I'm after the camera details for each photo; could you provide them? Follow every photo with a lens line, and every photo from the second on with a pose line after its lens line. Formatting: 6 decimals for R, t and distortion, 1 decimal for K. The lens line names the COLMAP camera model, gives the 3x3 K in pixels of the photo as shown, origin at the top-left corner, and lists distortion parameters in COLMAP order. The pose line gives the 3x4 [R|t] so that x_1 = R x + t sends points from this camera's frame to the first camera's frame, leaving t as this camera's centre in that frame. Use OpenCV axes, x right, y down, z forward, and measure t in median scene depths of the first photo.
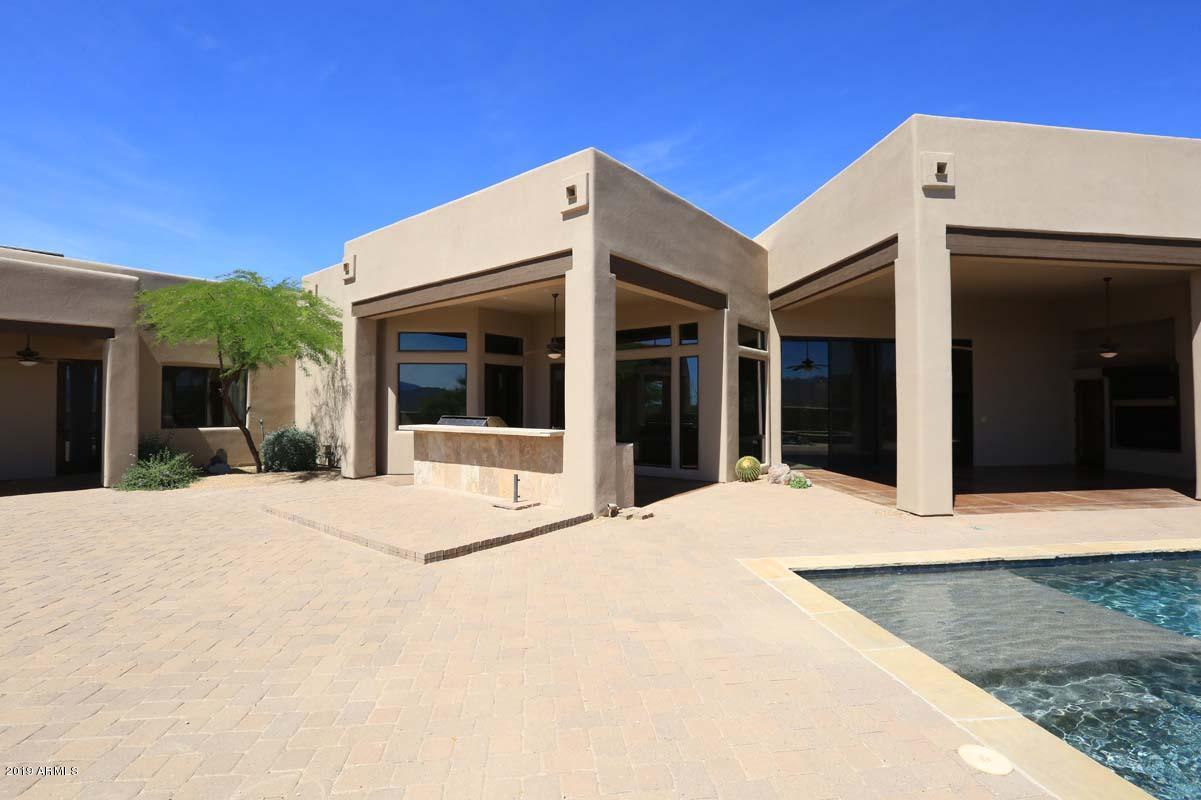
lens RADIAL K [[548.6, 0, 605.3], [0, 548.6, 394.9], [0, 0, 1]] dist [-0.028371, 0.005284]
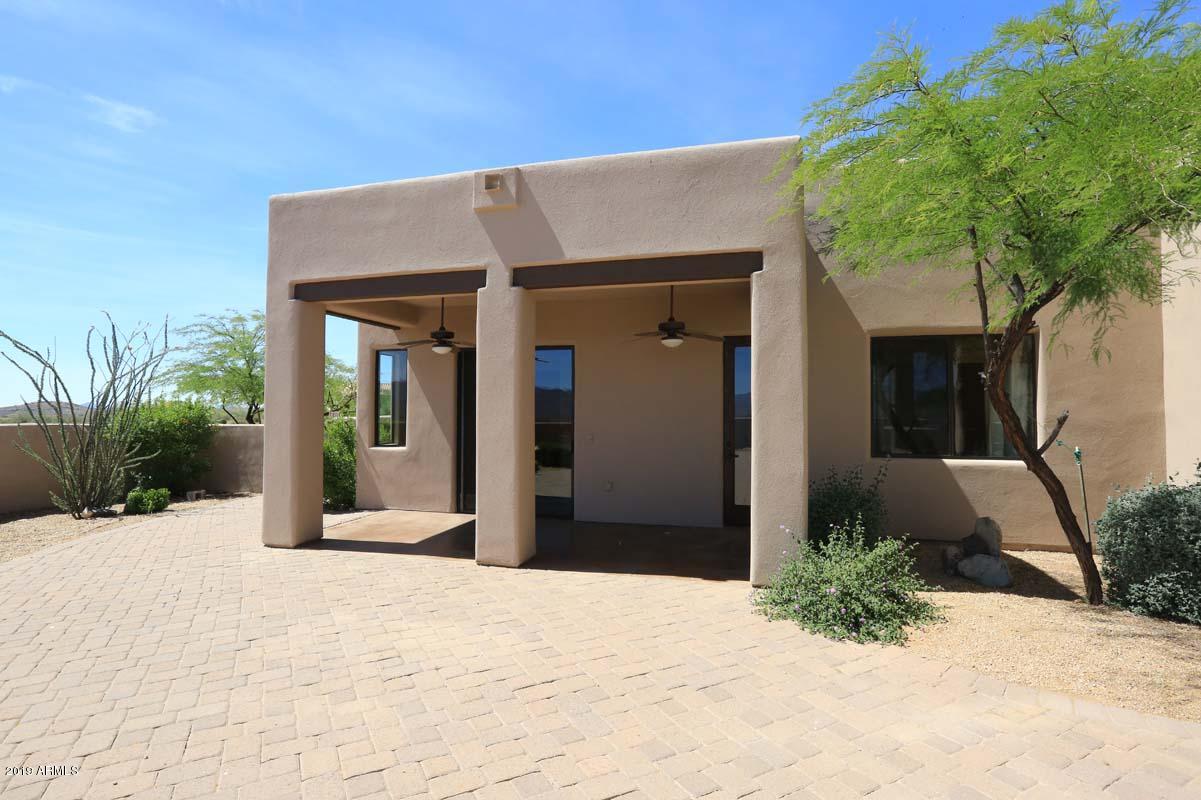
lens RADIAL K [[603.2, 0, 603.2], [0, 603.2, 399.3], [0, 0, 1]] dist [-0.004476, 0.000216]
pose [[0.391842, -0.014983, -0.919911, -0.430898], [0.013923, 0.999849, -0.010354, 0.010399], [0.919927, -0.008751, 0.391991, 0.592527]]
